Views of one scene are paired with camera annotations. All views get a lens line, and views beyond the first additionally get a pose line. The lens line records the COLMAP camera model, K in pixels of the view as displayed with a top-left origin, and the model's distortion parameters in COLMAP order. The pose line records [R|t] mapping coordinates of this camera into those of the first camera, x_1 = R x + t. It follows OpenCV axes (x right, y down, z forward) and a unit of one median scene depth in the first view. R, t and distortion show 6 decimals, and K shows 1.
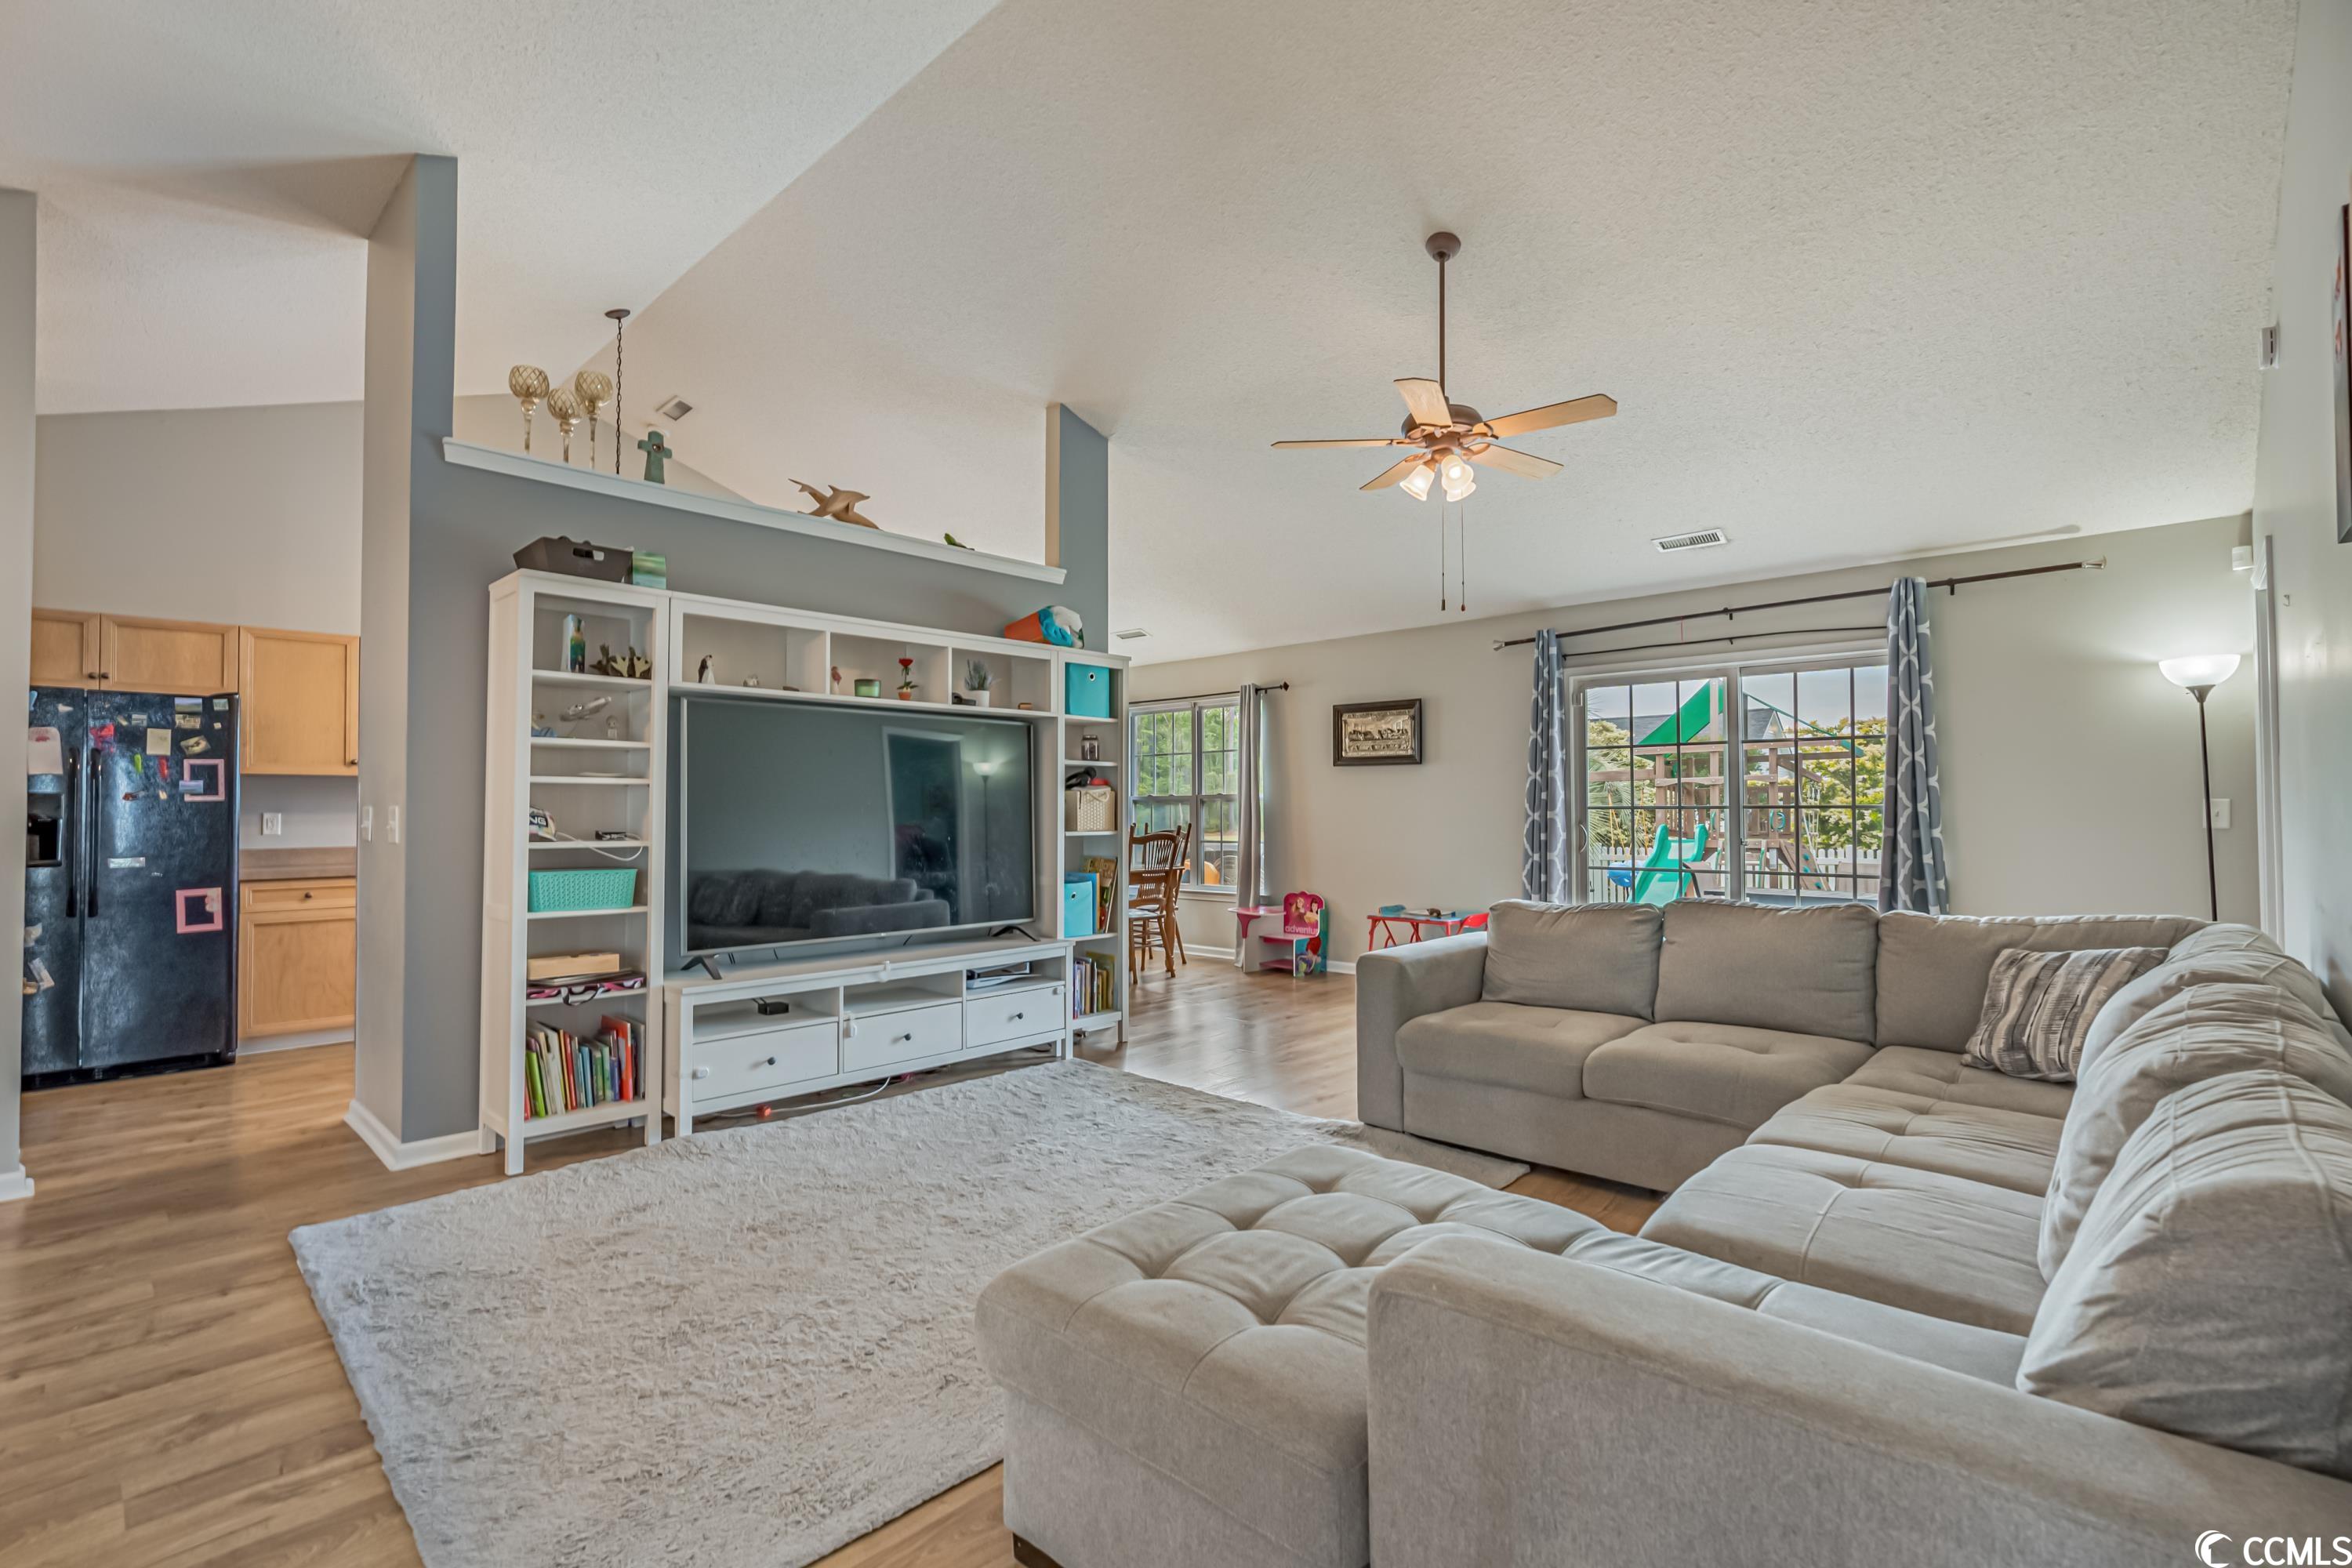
lens RADIAL K [[1065.6, 0, 1180.8], [0, 1065.6, 785.8], [0, 0, 1]] dist [-0.017429, 0.007871]
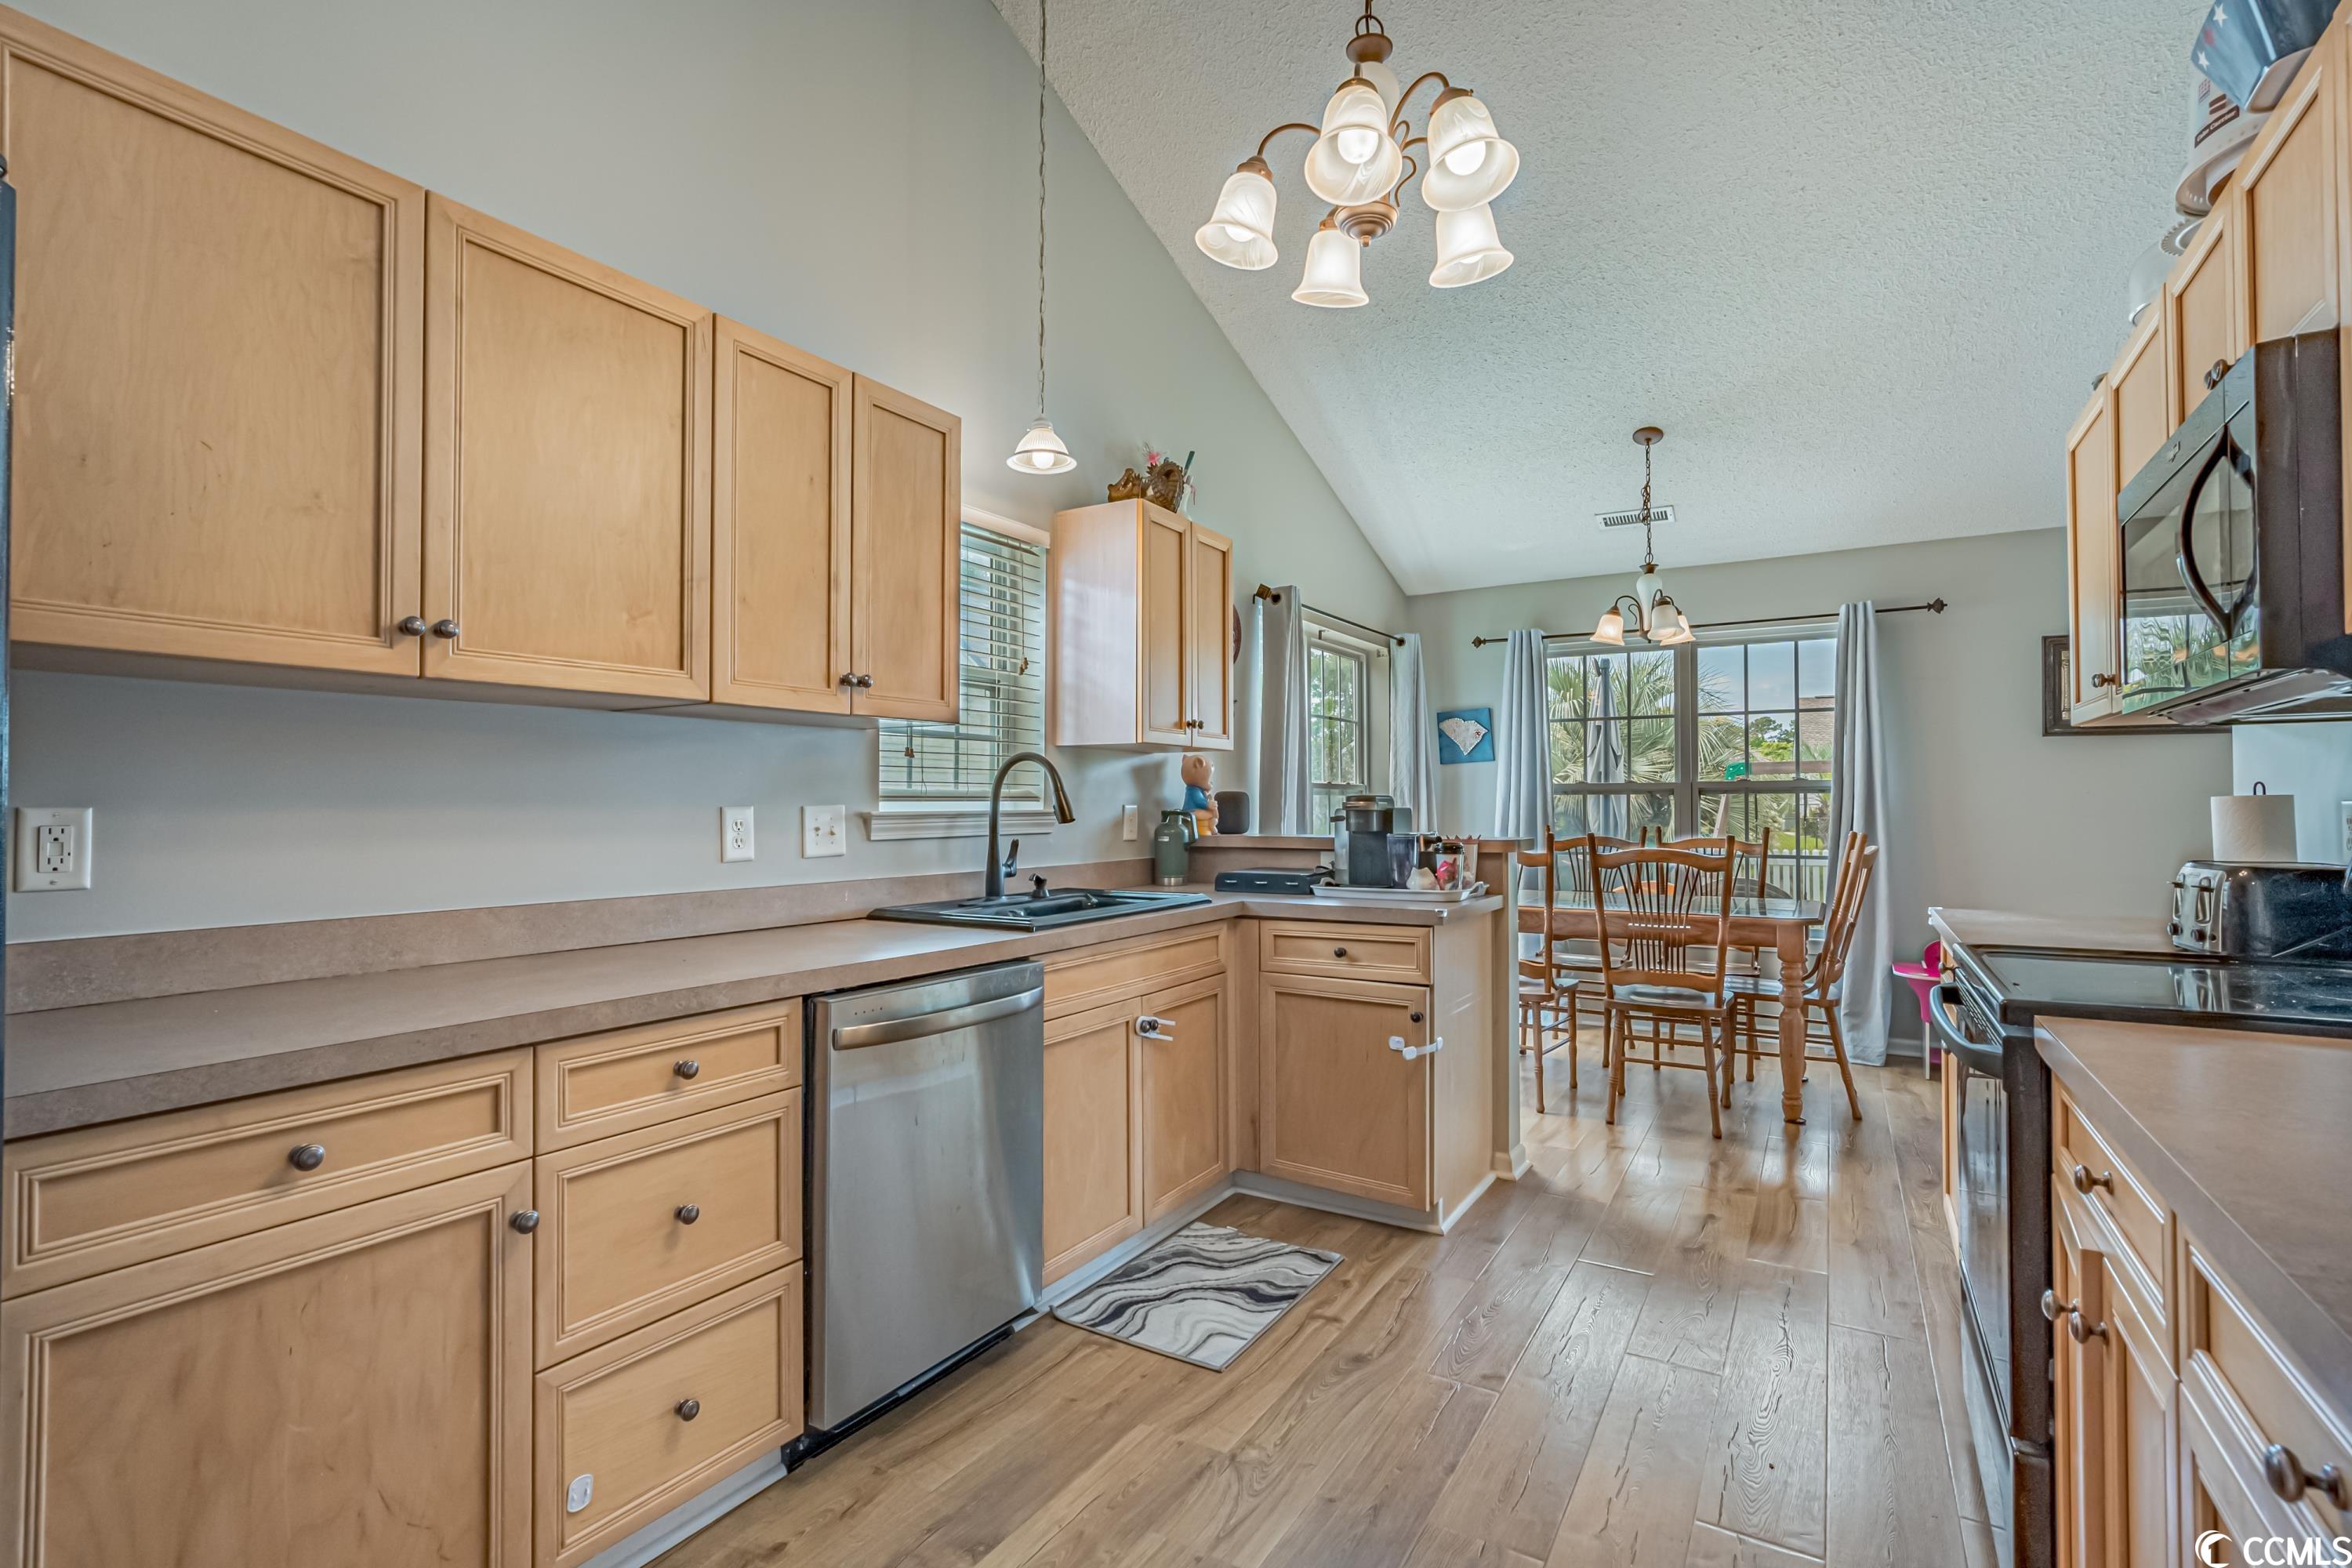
lens RADIAL K [[1080.1, 0, 1175.2], [0, 1080.1, 786.6], [0, 0, 1]] dist [-0.017335, 0.009006]
pose [[0.978451, 0.006892, 0.206362, -0.874576], [-0.007799, 0.999963, 0.003586, 0.023366], [-0.206330, -0.005118, 0.978469, 0.923965]]
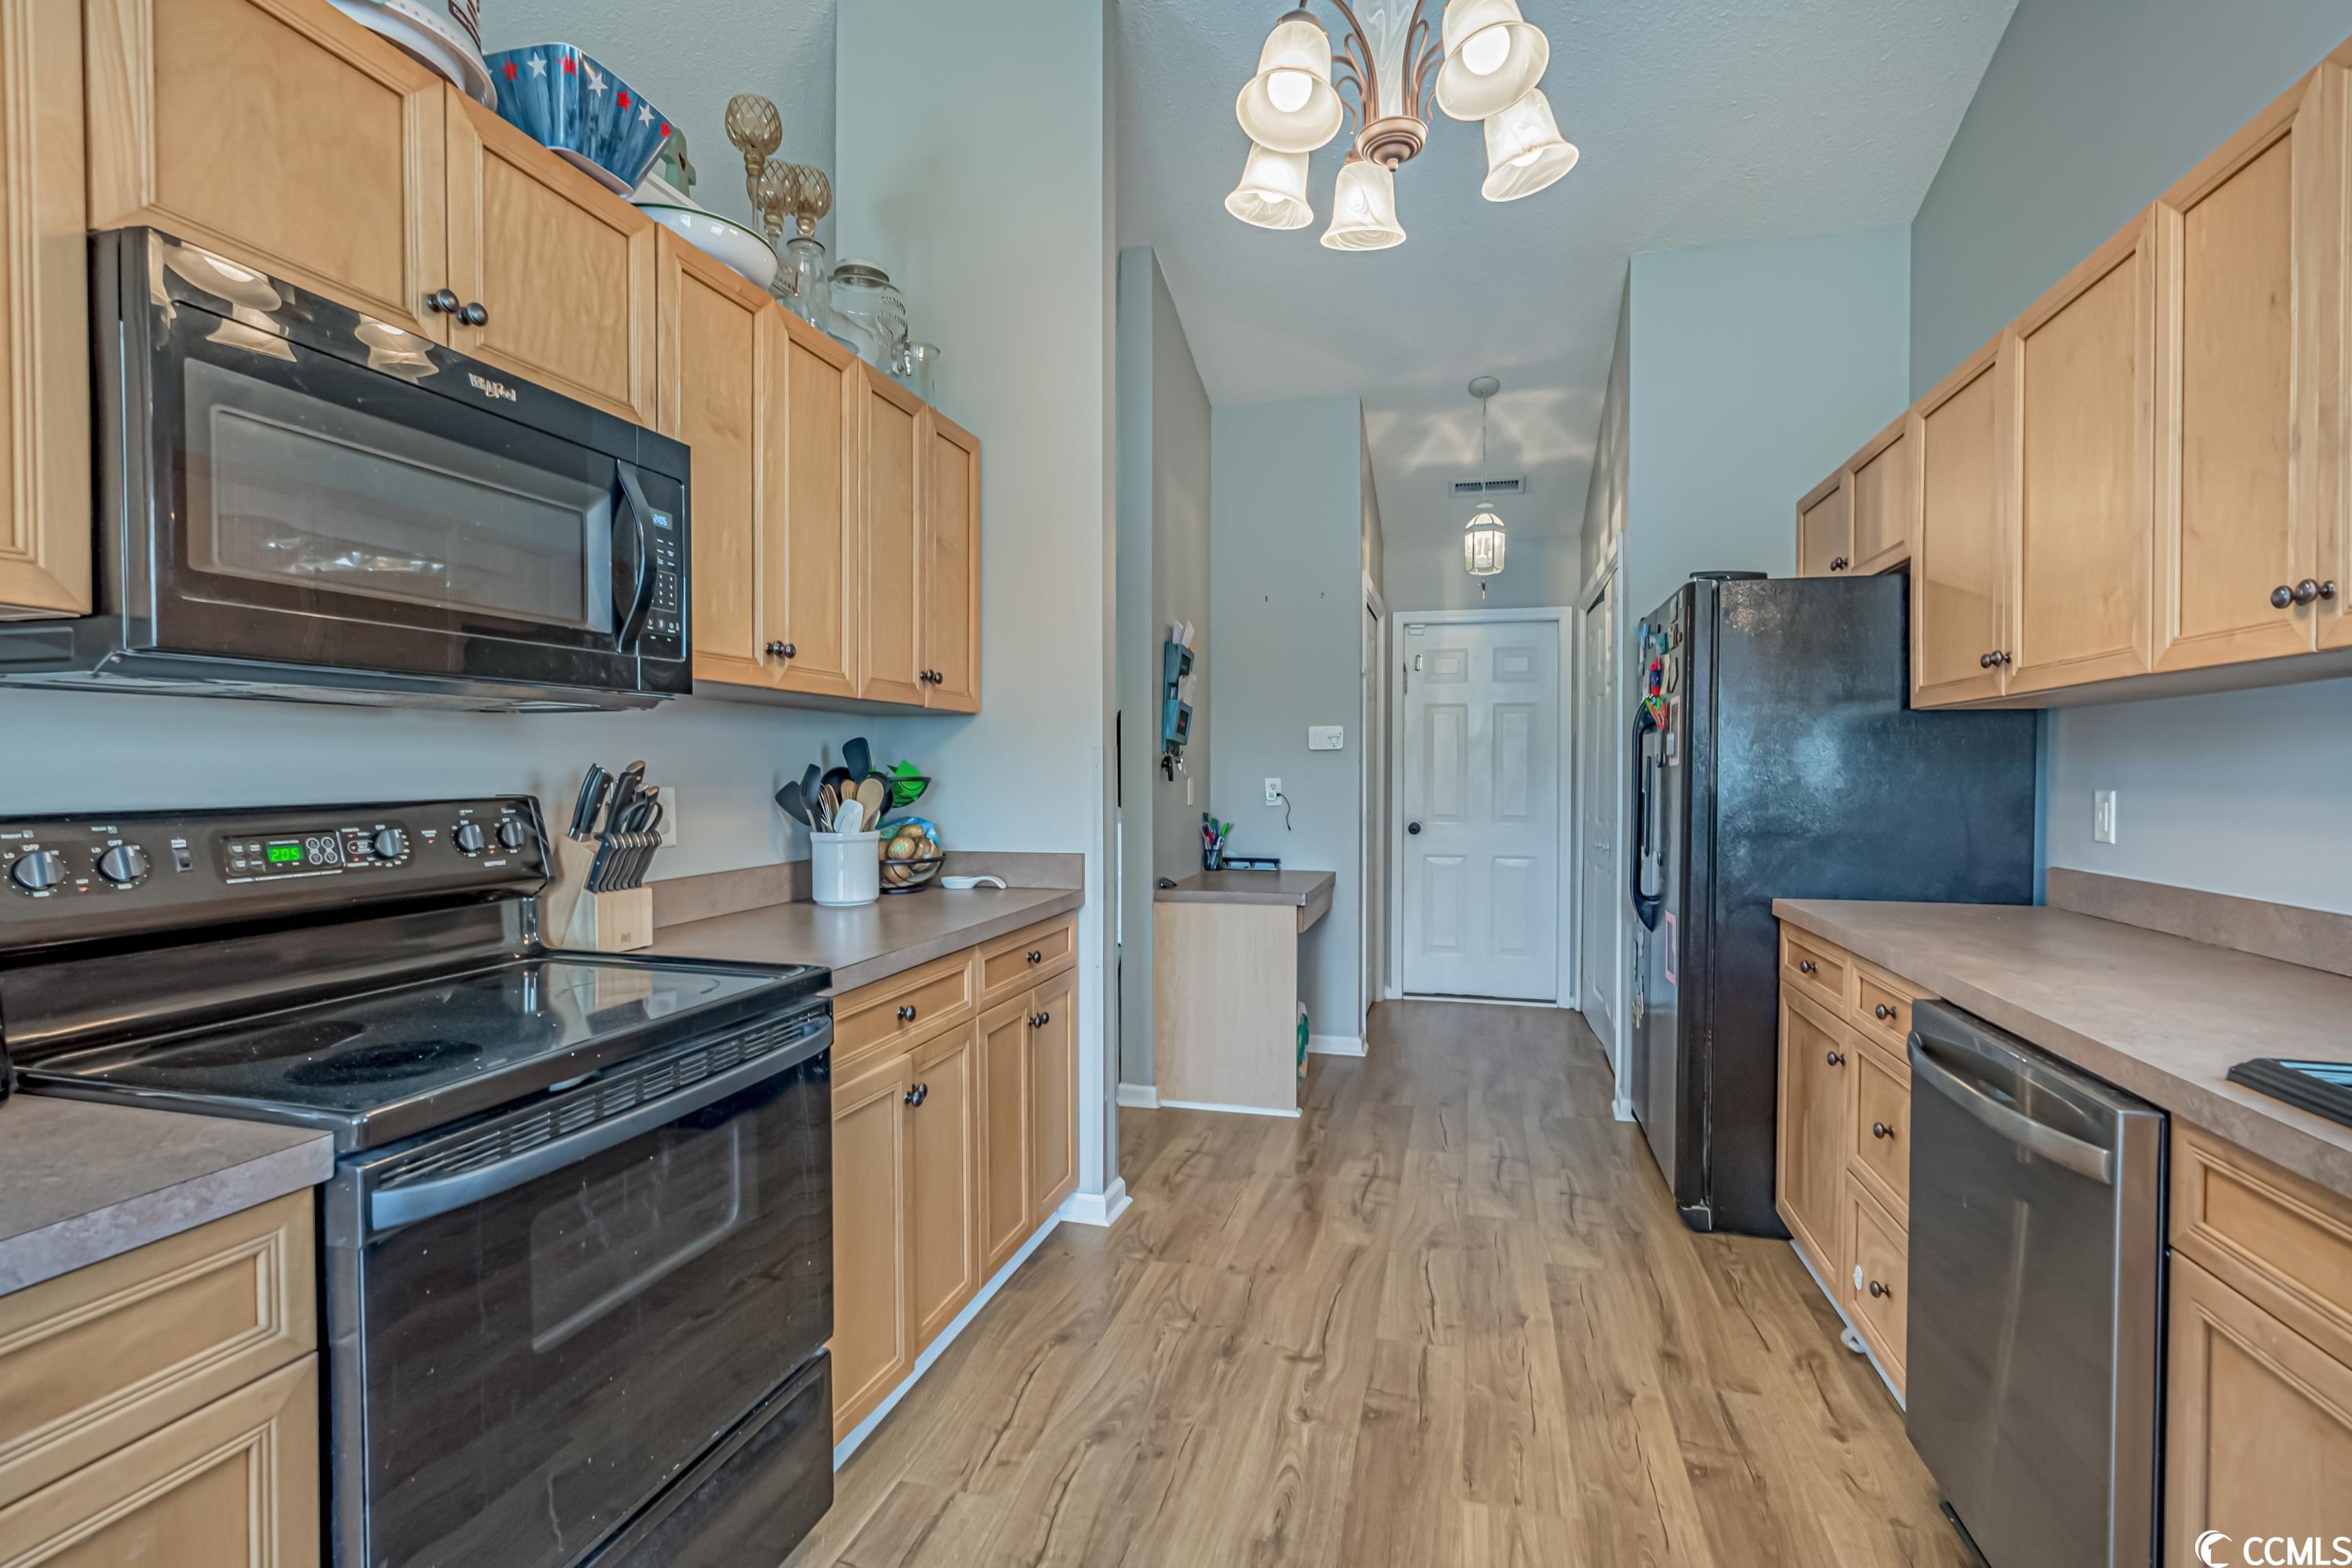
lens RADIAL K [[1070.6, 0, 1188.5], [0, 1070.6, 785.1], [0, 0, 1]] dist [-0.016784, 0.008769]
pose [[-0.877928, 0.011390, -0.478658, -0.457725], [0.014123, 0.999898, -0.002112, 0.026369], [0.478585, -0.008614, -0.877999, 1.639795]]
